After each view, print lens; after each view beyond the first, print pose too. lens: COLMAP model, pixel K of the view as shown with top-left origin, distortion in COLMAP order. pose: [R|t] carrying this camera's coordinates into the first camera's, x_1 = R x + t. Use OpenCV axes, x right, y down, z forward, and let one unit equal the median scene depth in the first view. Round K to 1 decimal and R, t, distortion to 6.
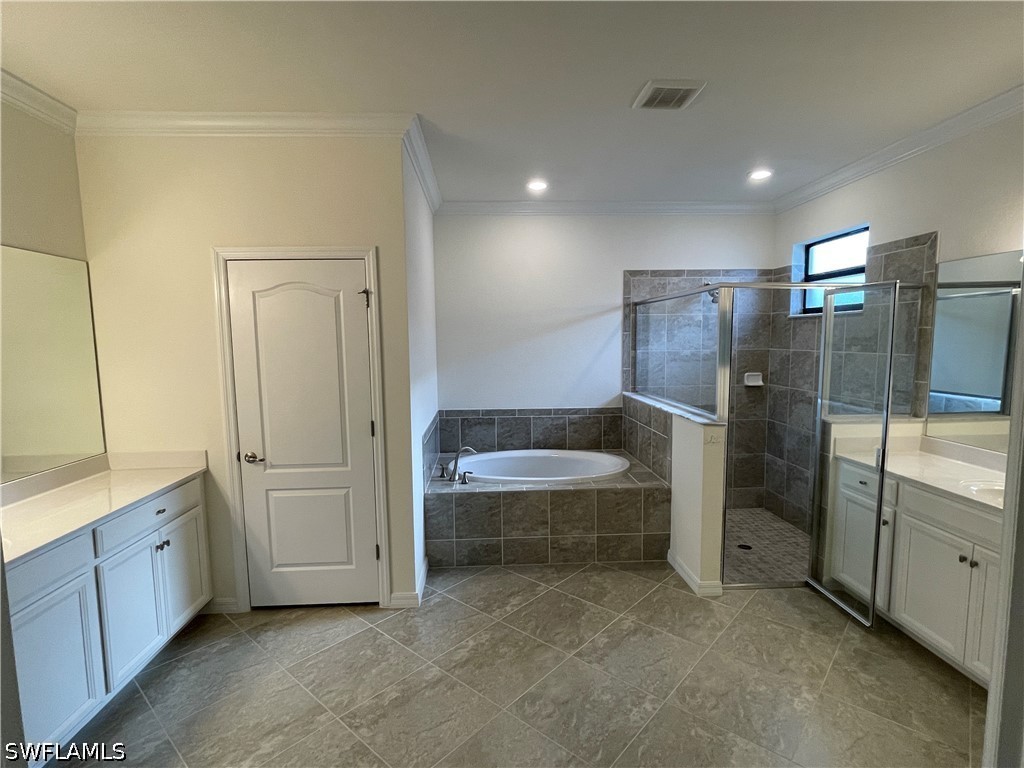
lens RADIAL K [[512.8, 0, 507.3], [0, 512.8, 387.0], [0, 0, 1]] dist [-0.001535, -0.000908]
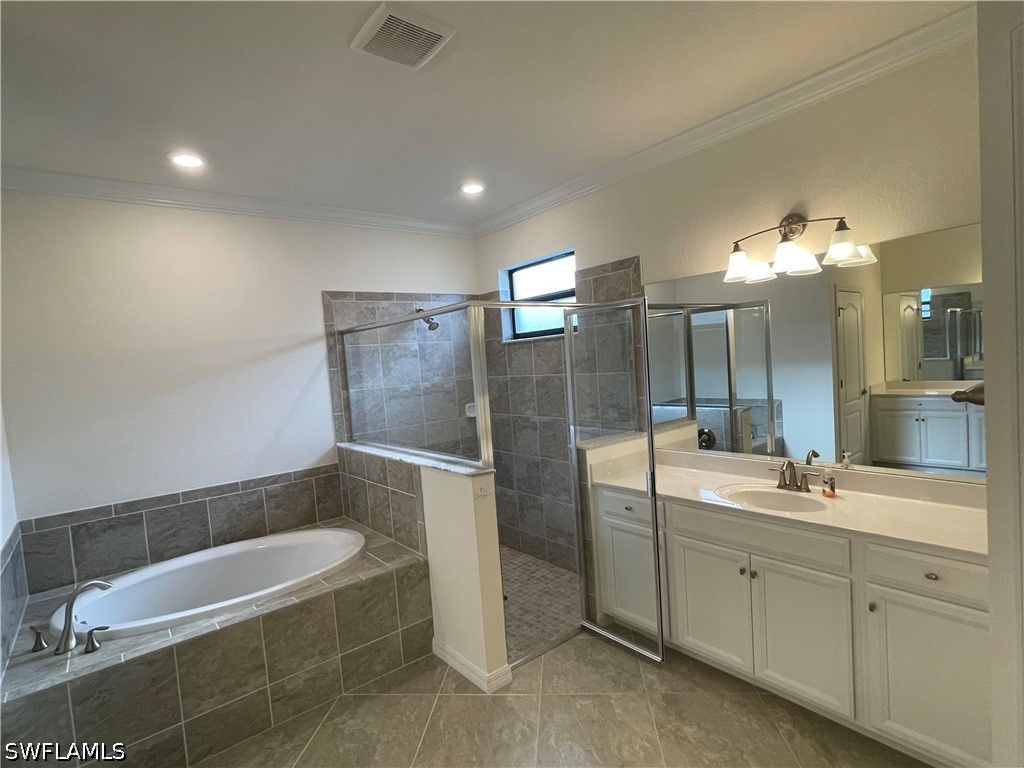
lens RADIAL K [[514.4, 0, 509.6], [0, 514.4, 388.2], [0, 0, 1]] dist [0.001099, 0.001374]
pose [[0.807042, -0.081728, 0.584811, -0.021645], [0.120309, 0.992360, -0.027344, -0.028345], [-0.578108, 0.092426, 0.810709, 0.261816]]
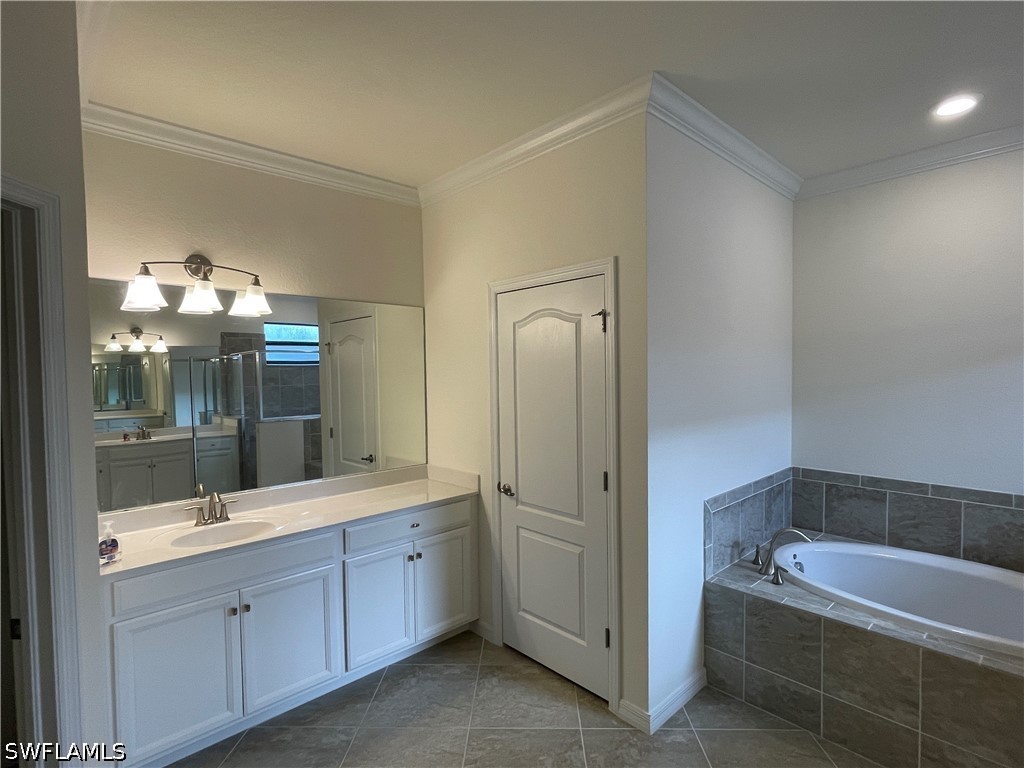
lens RADIAL K [[514.4, 0, 509.6], [0, 514.4, 388.2], [0, 0, 1]] dist [0.001099, 0.001374]
pose [[0.644228, 0.030751, -0.764215, 0.210482], [-0.067751, 0.997558, -0.016973, -0.034187], [0.761827, 0.062711, 0.644738, 0.294119]]
